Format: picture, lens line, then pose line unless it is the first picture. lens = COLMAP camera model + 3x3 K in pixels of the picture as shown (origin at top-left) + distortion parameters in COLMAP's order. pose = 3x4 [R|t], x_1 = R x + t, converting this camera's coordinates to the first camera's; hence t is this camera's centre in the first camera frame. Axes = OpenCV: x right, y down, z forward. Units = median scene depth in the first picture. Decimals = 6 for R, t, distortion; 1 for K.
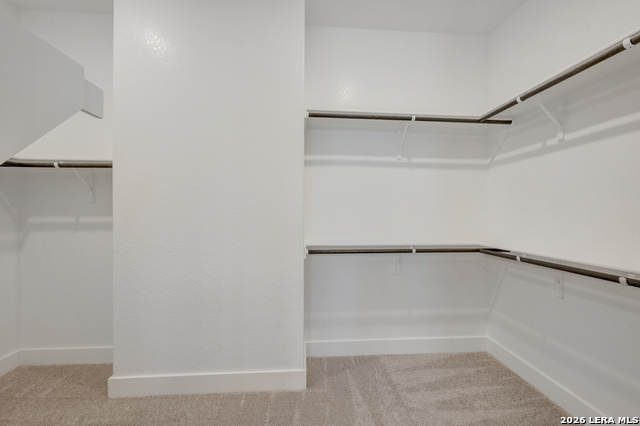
lens RADIAL K [[255.5, 0, 320.0], [0, 255.5, 213.0], [0, 0, 1]] dist [-0.001070, -0.000060]
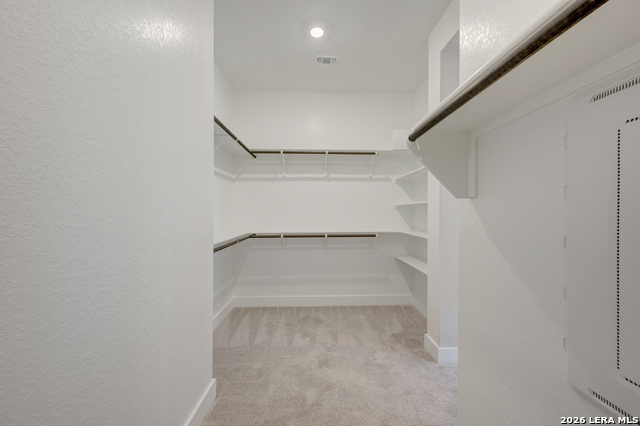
lens RADIAL K [[255.5, 0, 320.0], [0, 255.5, 213.0], [0, 0, 1]] dist [-0.001070, -0.000060]
pose [[0.039841, -0.006204, 0.999187, -0.918245], [0.004586, 0.999971, 0.006026, -0.001532], [-0.999196, 0.004343, 0.039868, 0.530550]]
